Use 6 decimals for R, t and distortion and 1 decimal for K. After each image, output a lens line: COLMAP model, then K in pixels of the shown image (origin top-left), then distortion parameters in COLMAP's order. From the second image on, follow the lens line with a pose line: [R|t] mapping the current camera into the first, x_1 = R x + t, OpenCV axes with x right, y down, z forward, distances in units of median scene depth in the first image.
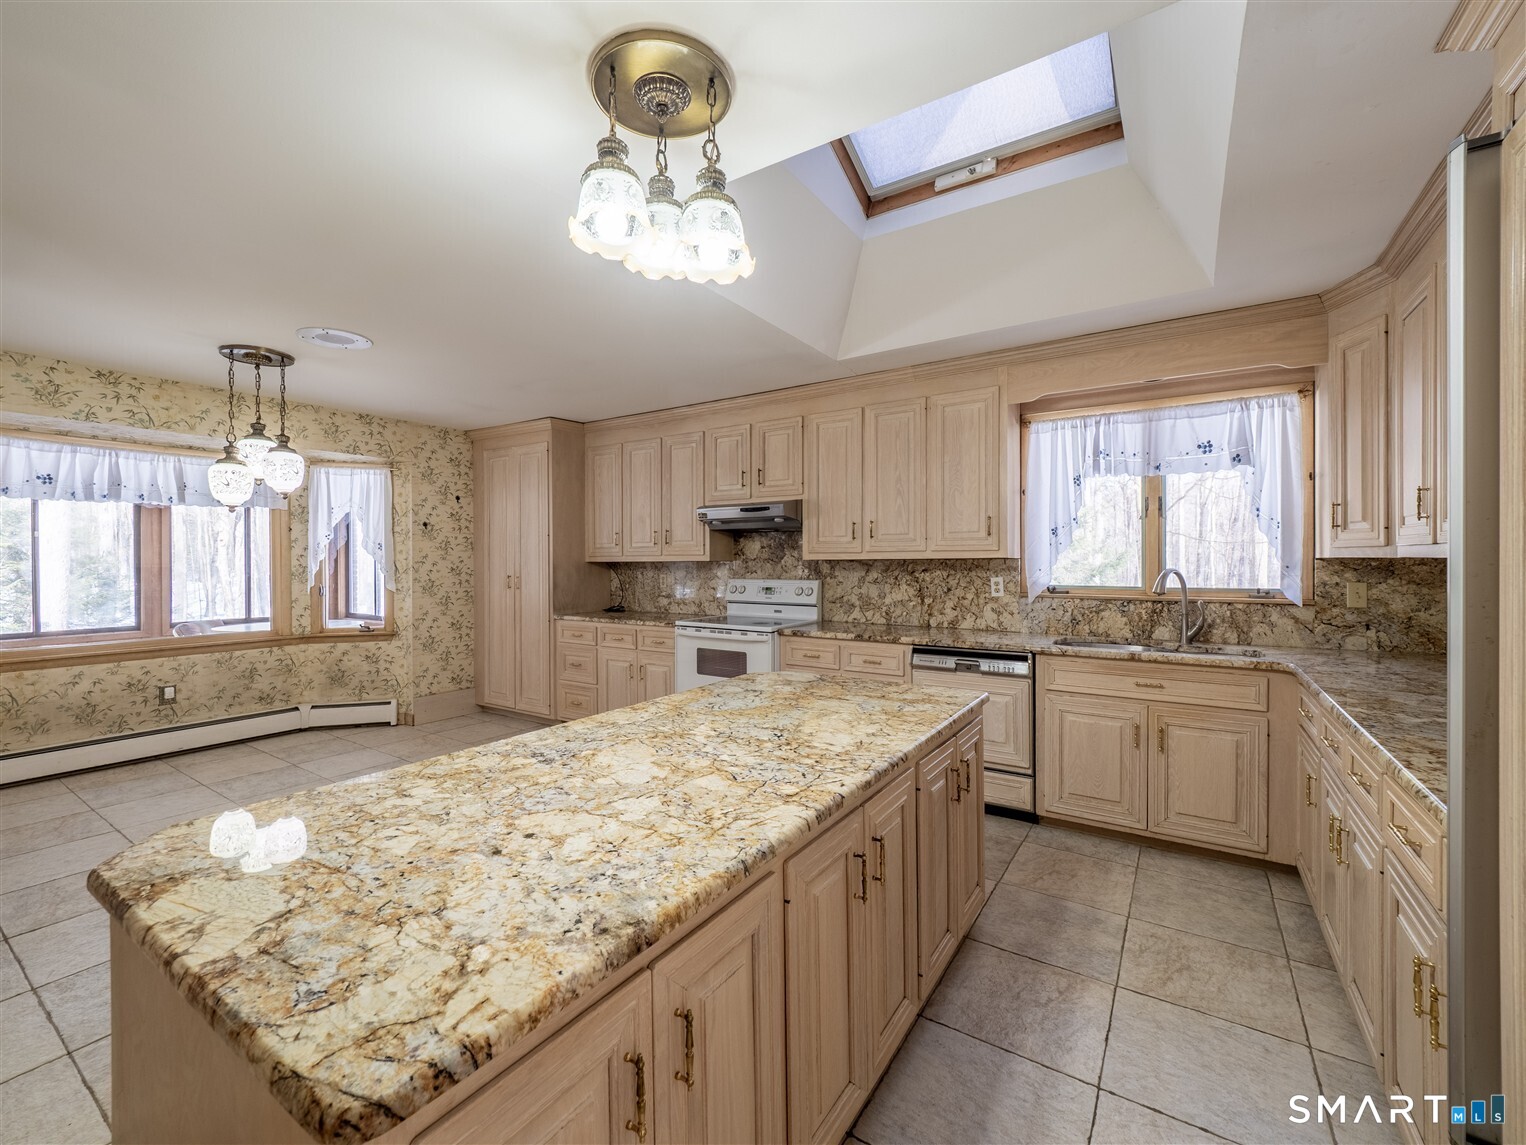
lens RADIAL K [[635.5, 0, 752.8], [0, 635.5, 571.9], [0, 0, 1]] dist [0.003816, -0.008201]
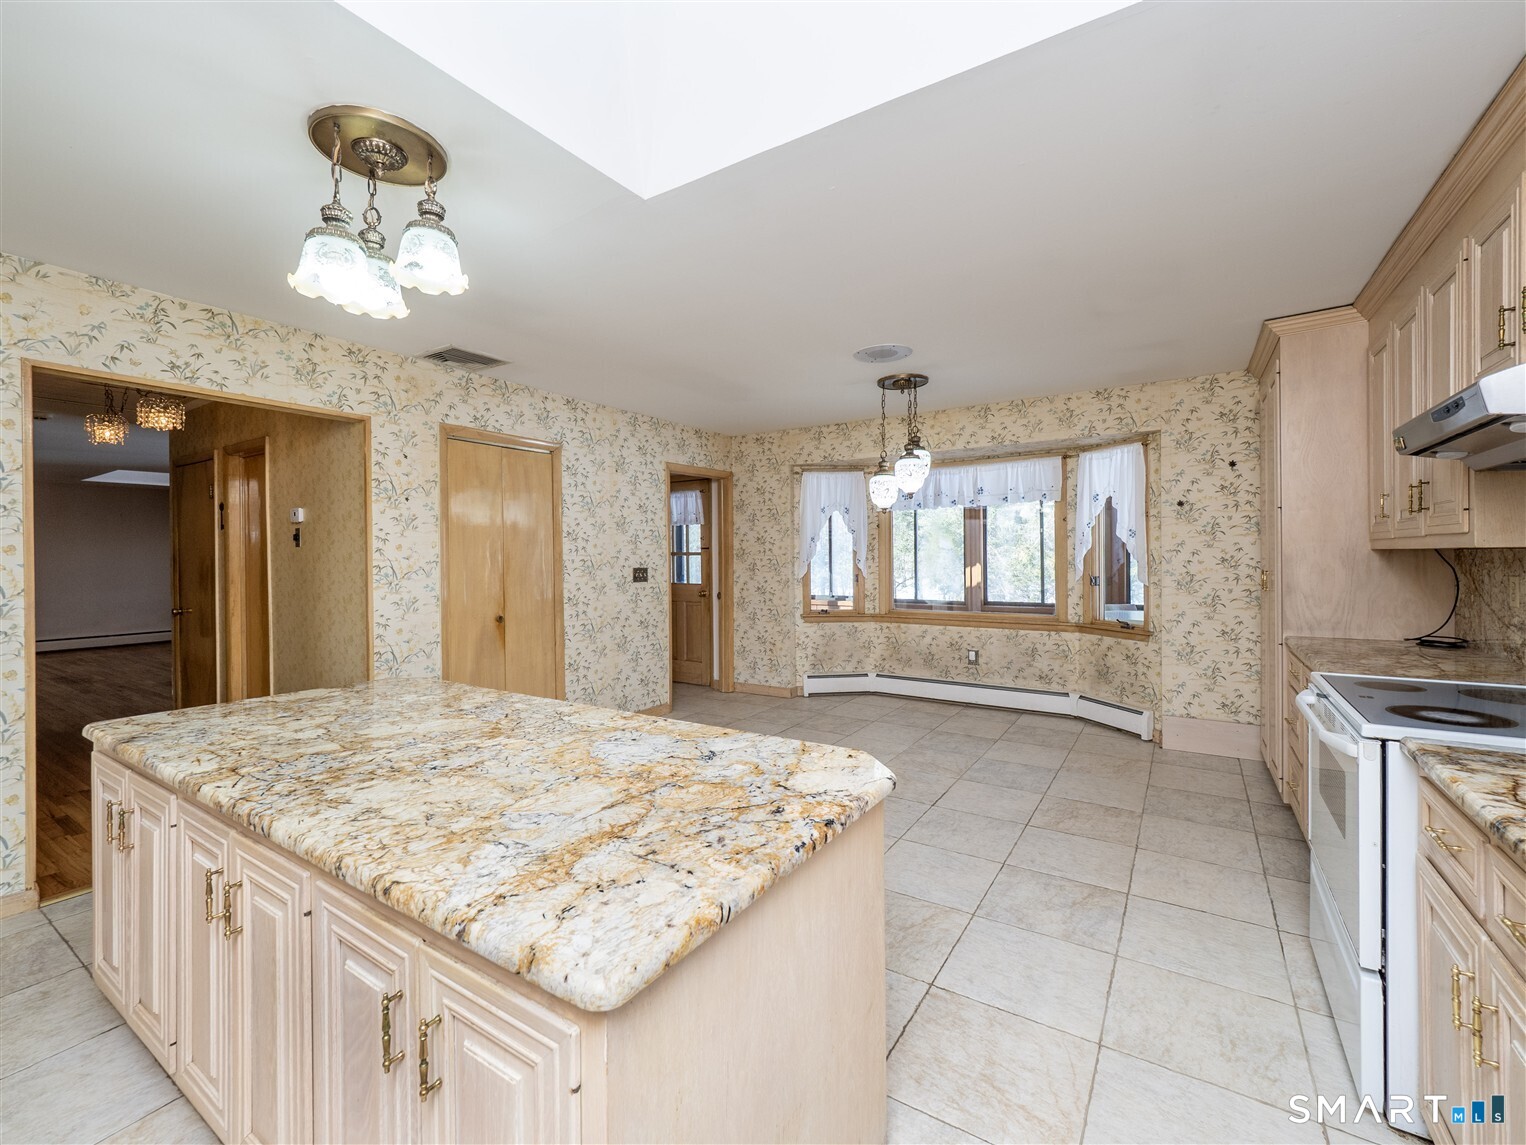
lens RADIAL K [[645.3, 0, 761.7], [0, 645.3, 555.4], [0, 0, 1]] dist [-0.001000, -0.009322]
pose [[0.019557, 0.004787, -0.999797, 0.371830], [-0.007605, 0.999960, 0.004640, -0.011611], [0.999780, 0.007513, 0.019593, 0.587262]]
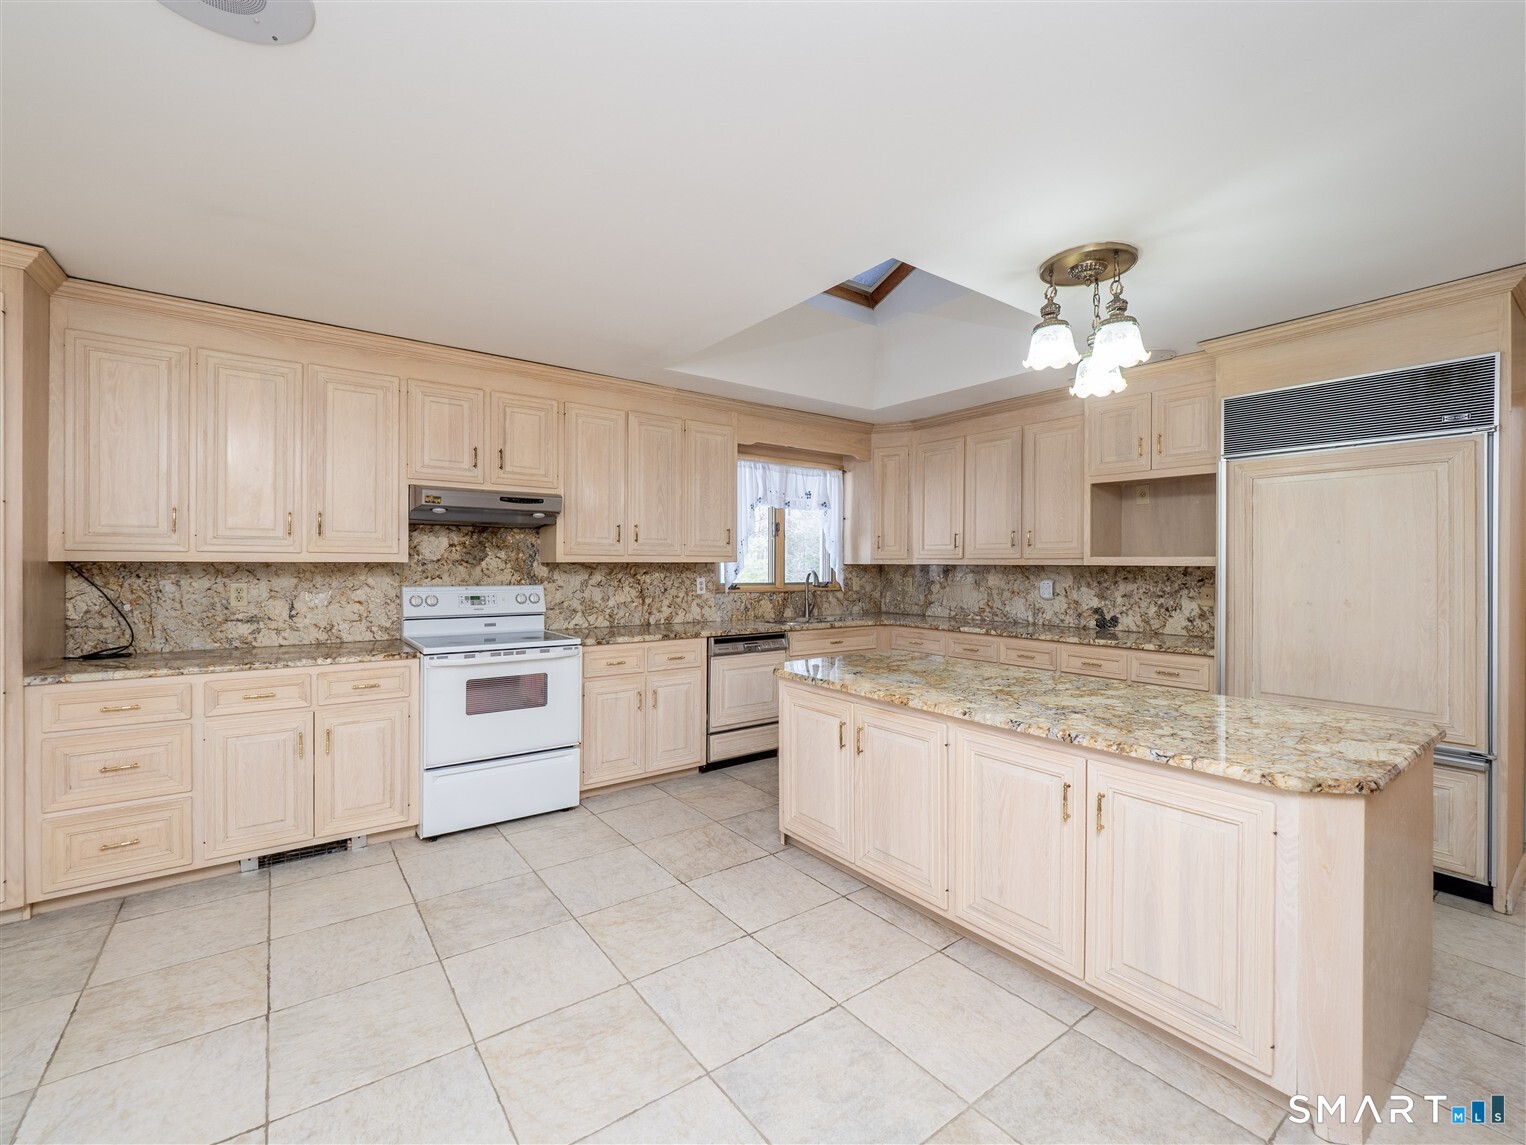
lens RADIAL K [[635.5, 0, 752.8], [0, 635.5, 571.9], [0, 0, 1]] dist [0.003816, -0.008201]
pose [[0.358380, -0.004196, 0.933566, -0.663794], [0.011455, 0.999934, 0.000097, -0.002162], [-0.933506, 0.010659, 0.358404, 0.432594]]
